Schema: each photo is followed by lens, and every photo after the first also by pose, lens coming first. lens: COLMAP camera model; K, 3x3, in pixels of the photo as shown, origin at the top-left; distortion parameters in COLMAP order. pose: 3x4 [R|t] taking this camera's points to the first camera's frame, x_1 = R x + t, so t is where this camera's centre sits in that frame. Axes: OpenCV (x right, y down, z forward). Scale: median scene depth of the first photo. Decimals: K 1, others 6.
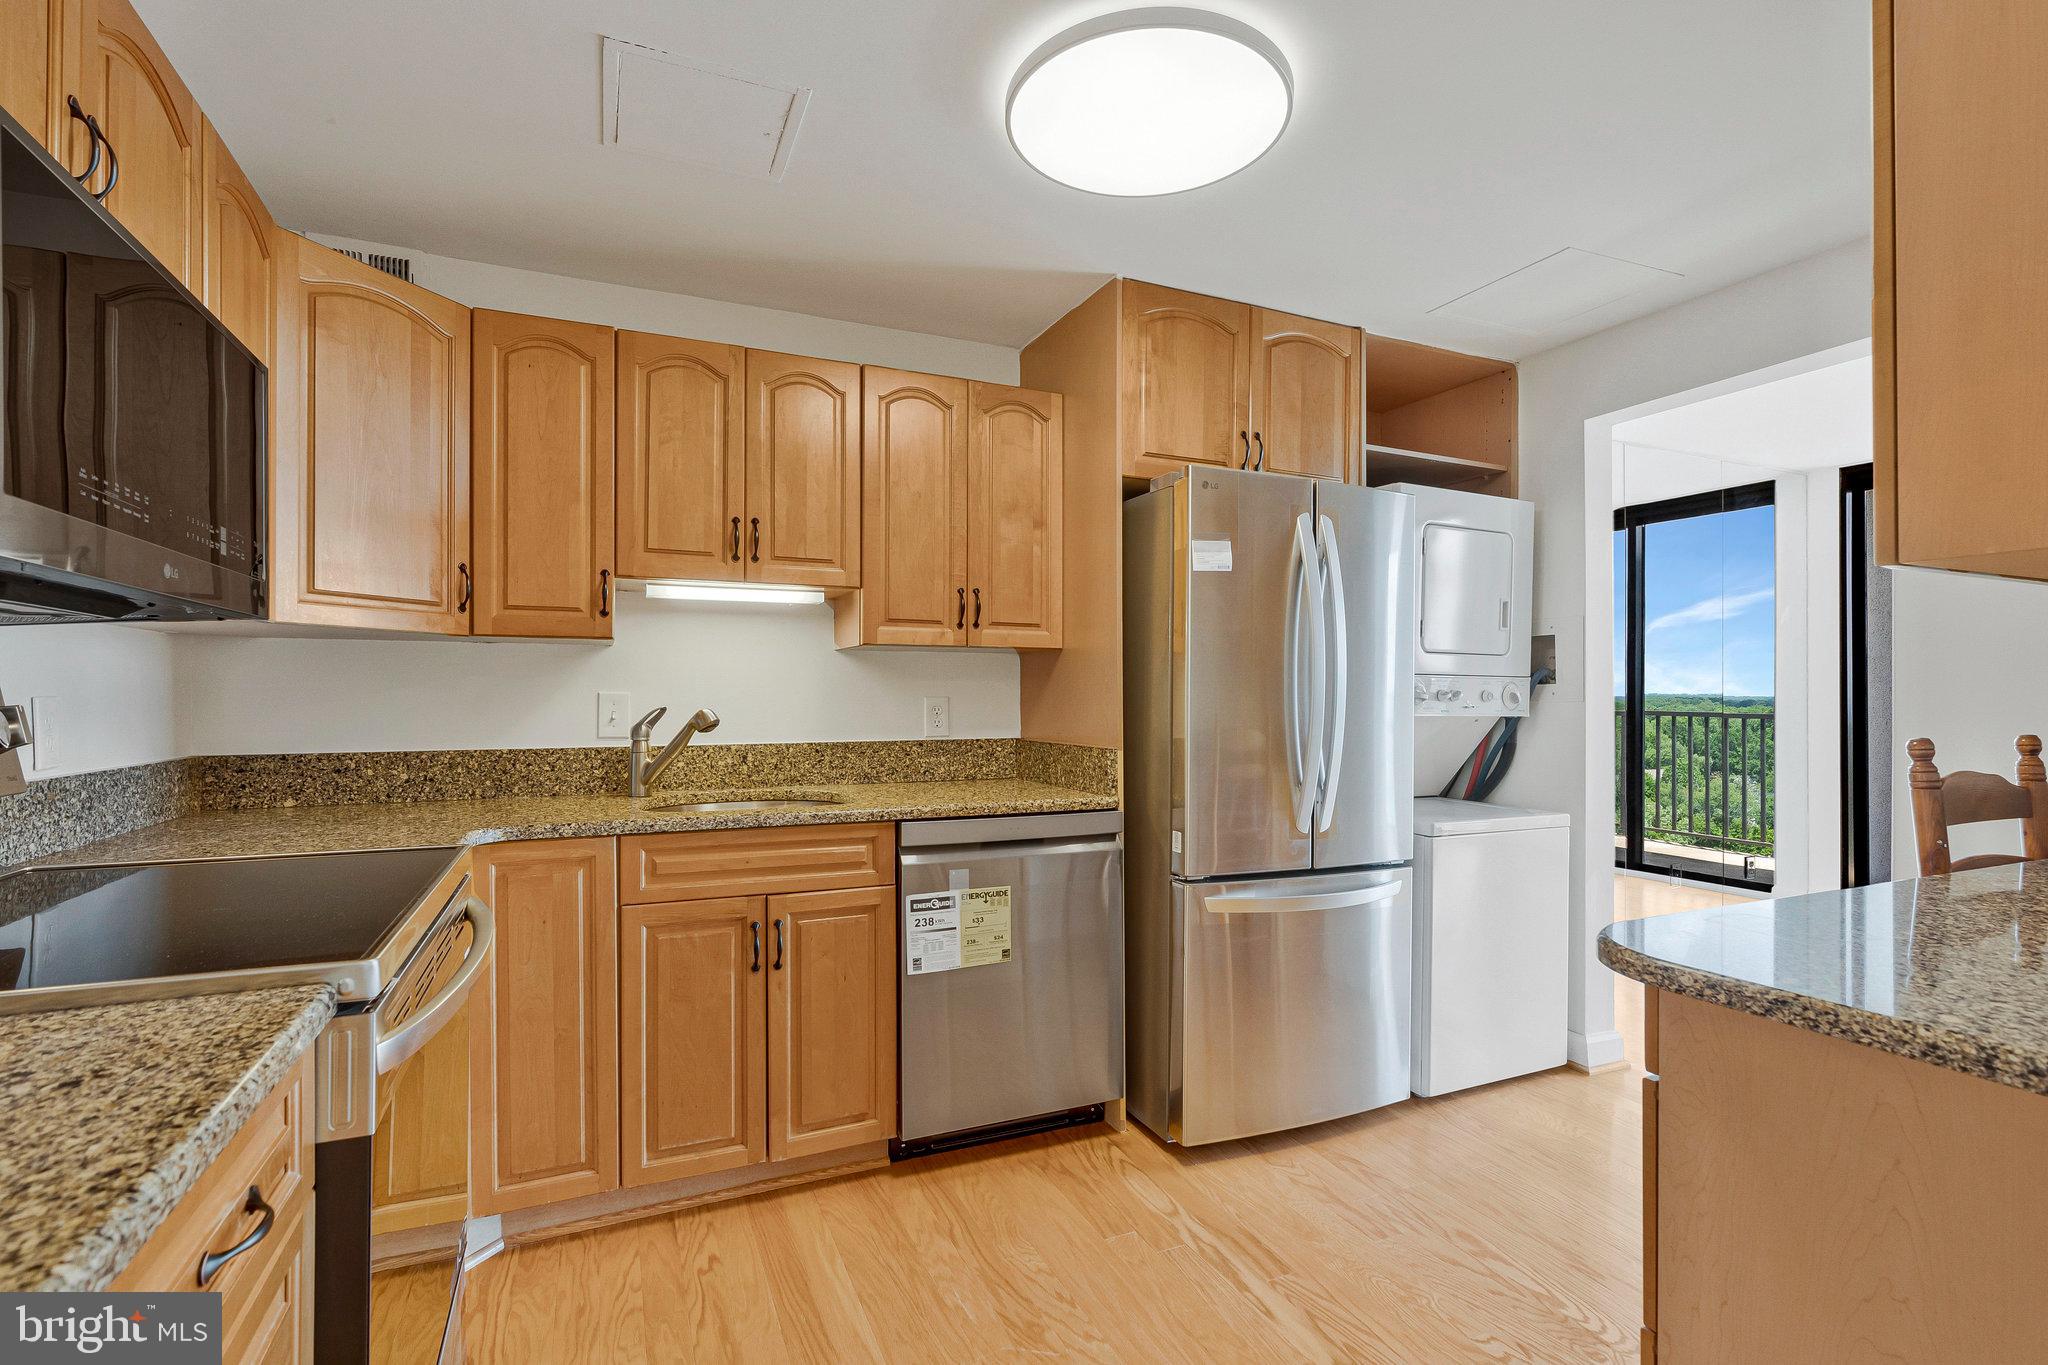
lens RADIAL K [[959.0, 0, 1026.2], [0, 959.0, 671.9], [0, 0, 1]] dist [-0.003868, 0.000774]
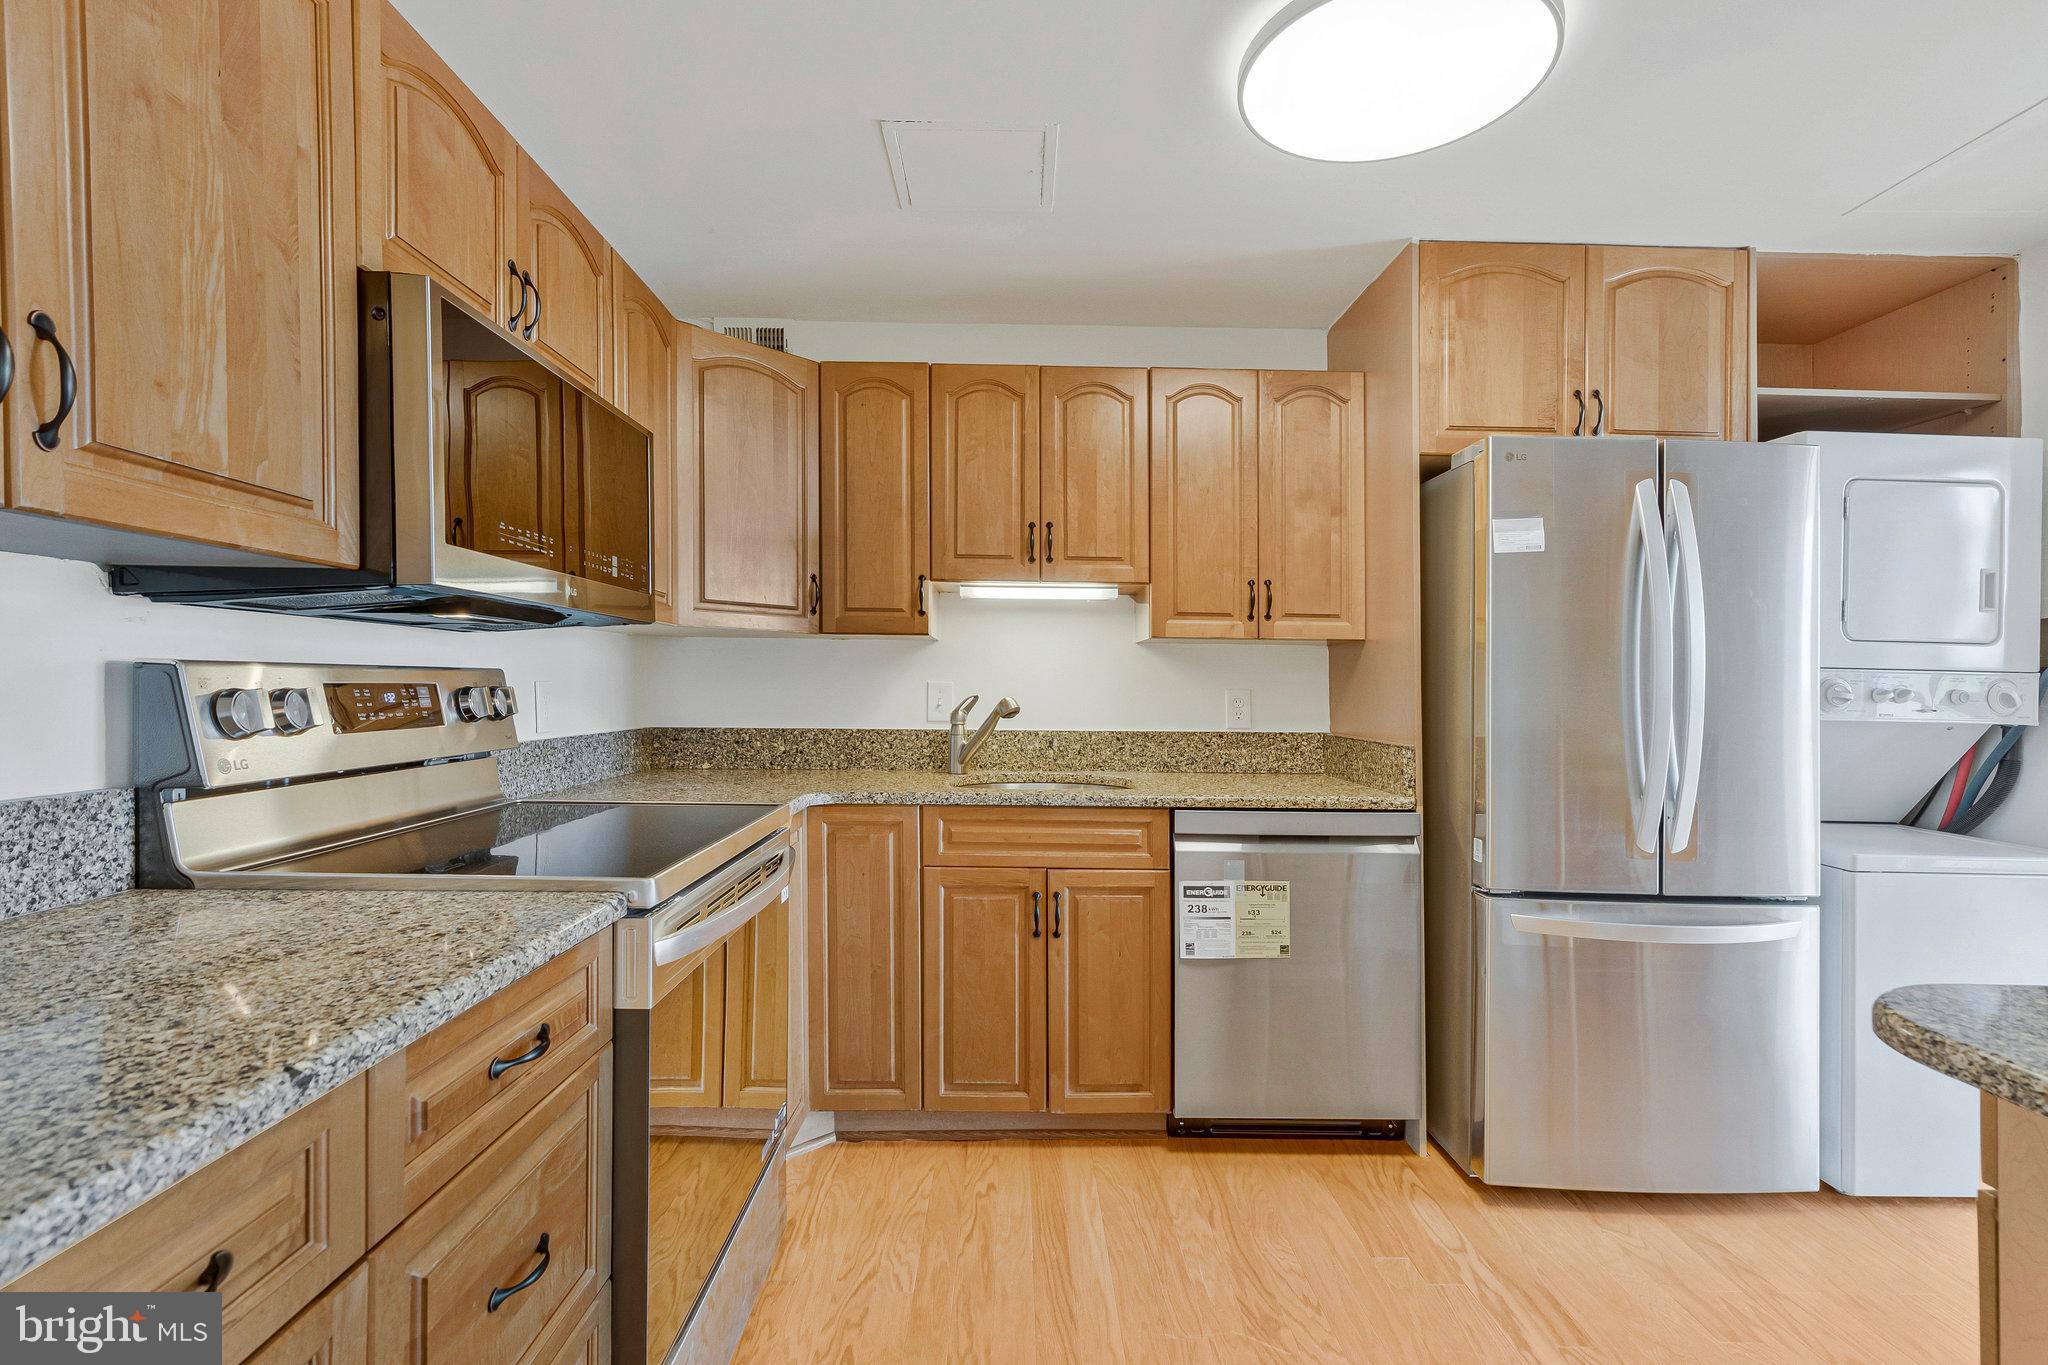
lens RADIAL K [[951.5, 0, 1018.2], [0, 951.5, 674.1], [0, 0, 1]] dist [-0.001741, 0.000843]
pose [[0.918458, 0.005430, -0.395482, 0.113018], [-0.001228, 0.999940, 0.010877, -0.000182], [0.395517, -0.009504, 0.918409, -0.005175]]
